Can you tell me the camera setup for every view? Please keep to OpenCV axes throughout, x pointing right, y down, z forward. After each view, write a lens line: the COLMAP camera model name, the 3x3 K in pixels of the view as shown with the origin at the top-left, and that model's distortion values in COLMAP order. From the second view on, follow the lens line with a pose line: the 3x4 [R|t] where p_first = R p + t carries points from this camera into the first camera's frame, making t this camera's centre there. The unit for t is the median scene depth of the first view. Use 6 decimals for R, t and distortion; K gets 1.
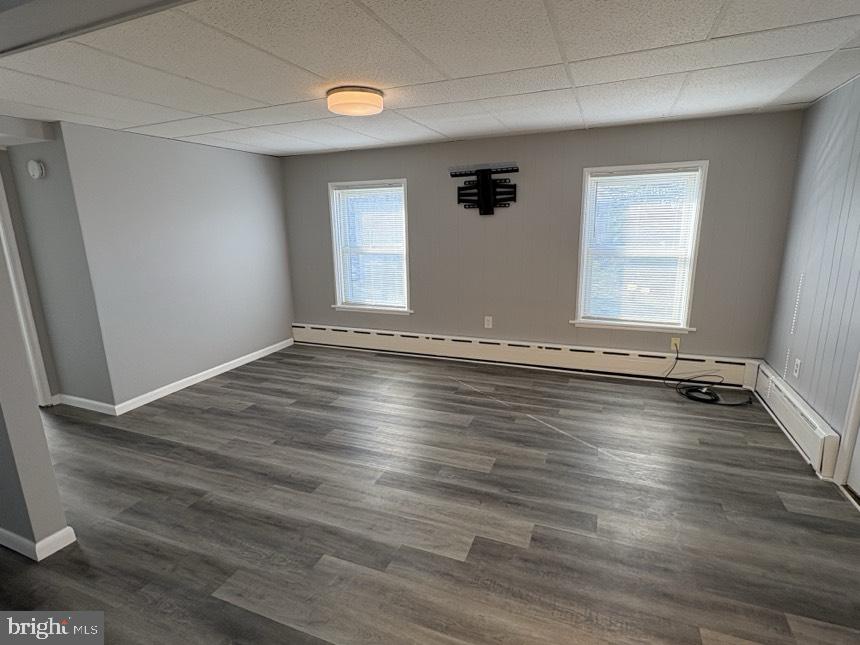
lens RADIAL K [[429.8, 0, 425.1], [0, 429.8, 319.6], [0, 0, 1]] dist [0.001116, -0.000262]
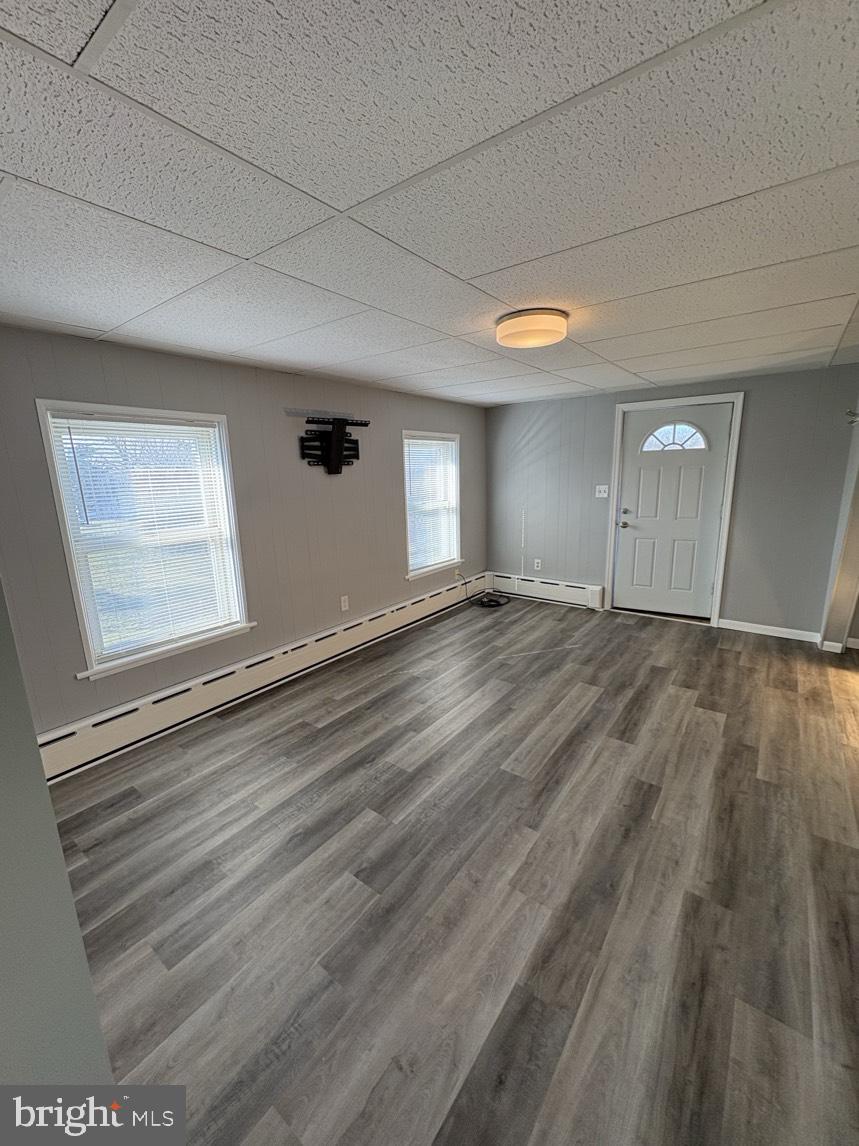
lens RADIAL K [[459.1, 0, 426.2], [0, 459.1, 567.8], [0, 0, 1]] dist [-0.002906, -0.000093]
pose [[0.273482, -0.186670, 0.943590, -0.697988], [0.233663, 0.964496, 0.123083, -0.145616], [-0.933064, 0.186821, 0.307390, 0.634602]]
